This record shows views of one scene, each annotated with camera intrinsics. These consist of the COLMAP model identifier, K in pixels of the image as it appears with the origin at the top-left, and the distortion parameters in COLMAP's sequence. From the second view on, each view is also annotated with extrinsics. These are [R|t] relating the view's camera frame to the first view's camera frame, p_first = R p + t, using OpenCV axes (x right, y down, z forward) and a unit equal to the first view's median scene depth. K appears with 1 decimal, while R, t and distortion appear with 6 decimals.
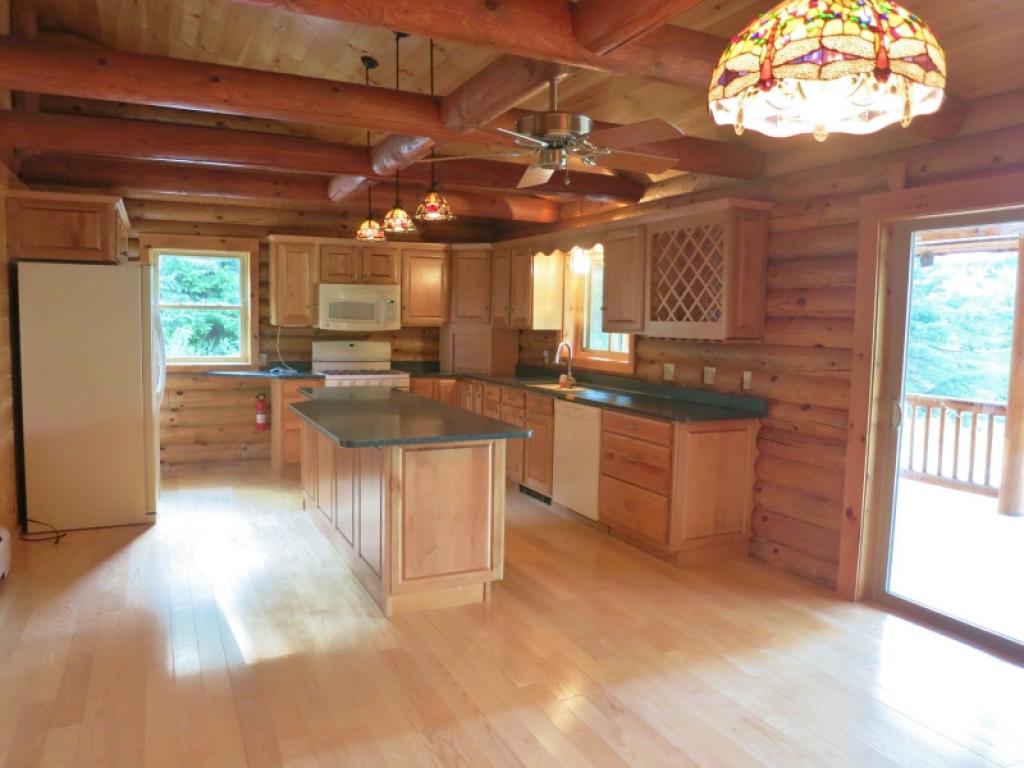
lens RADIAL K [[735.9, 0, 508.3], [0, 735.9, 386.3], [0, 0, 1]] dist [-0.055037, 0.014322]
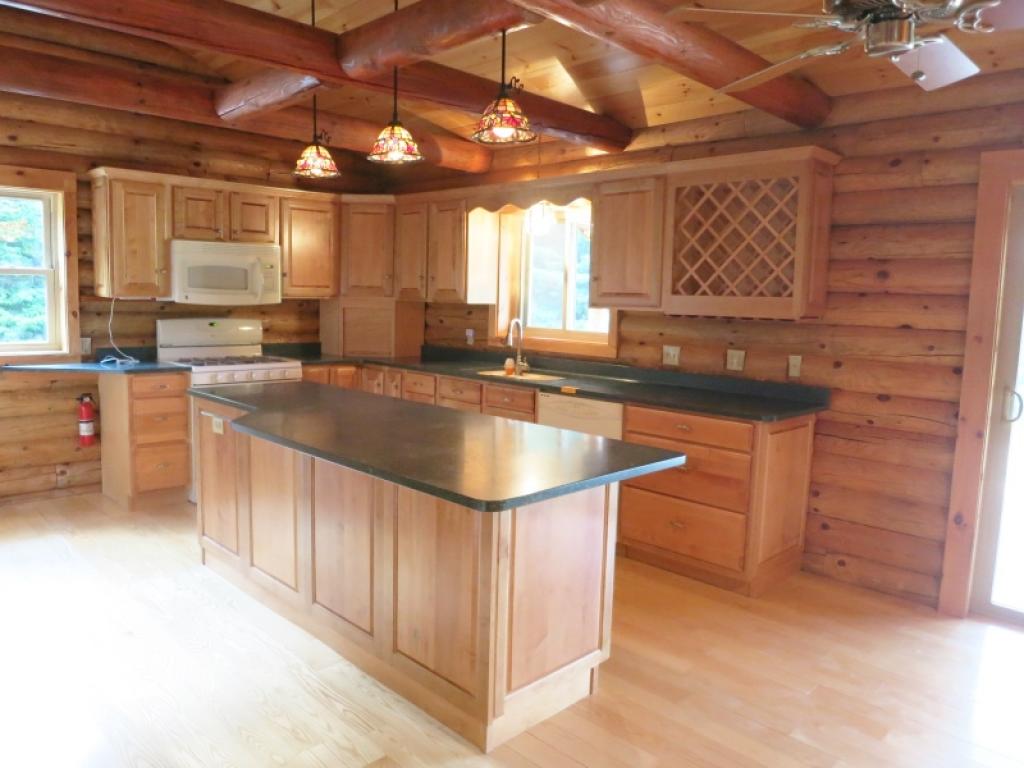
lens RADIAL K [[735.9, 0, 508.0], [0, 735.9, 386.5], [0, 0, 1]] dist [-0.055037, 0.014322]
pose [[0.944899, -0.033655, 0.325628, -0.225063], [0.020968, 0.998881, 0.042394, -0.023160], [-0.326690, -0.033231, 0.944547, 0.256654]]
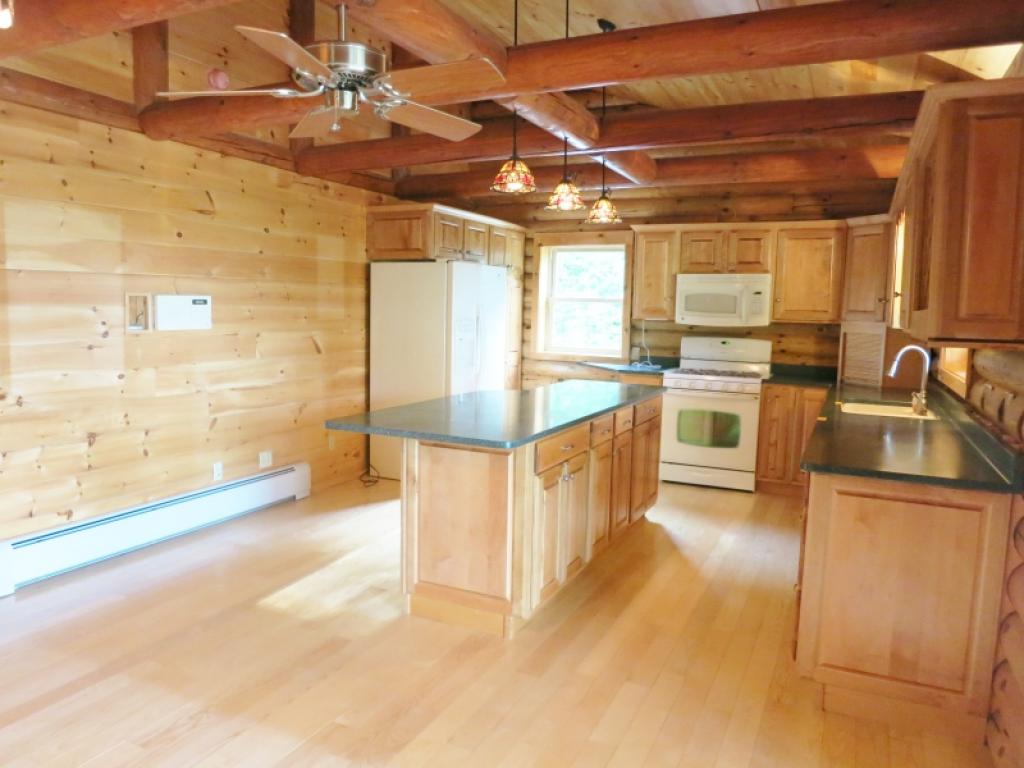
lens RADIAL K [[735.9, 0, 511.1], [0, 735.9, 386.4], [0, 0, 1]] dist [-0.055037, 0.014322]
pose [[0.625842, 0.080460, -0.775788, 0.416767], [-0.082860, 0.995895, 0.036444, -0.018575], [0.775536, 0.041473, 0.629940, 0.317752]]
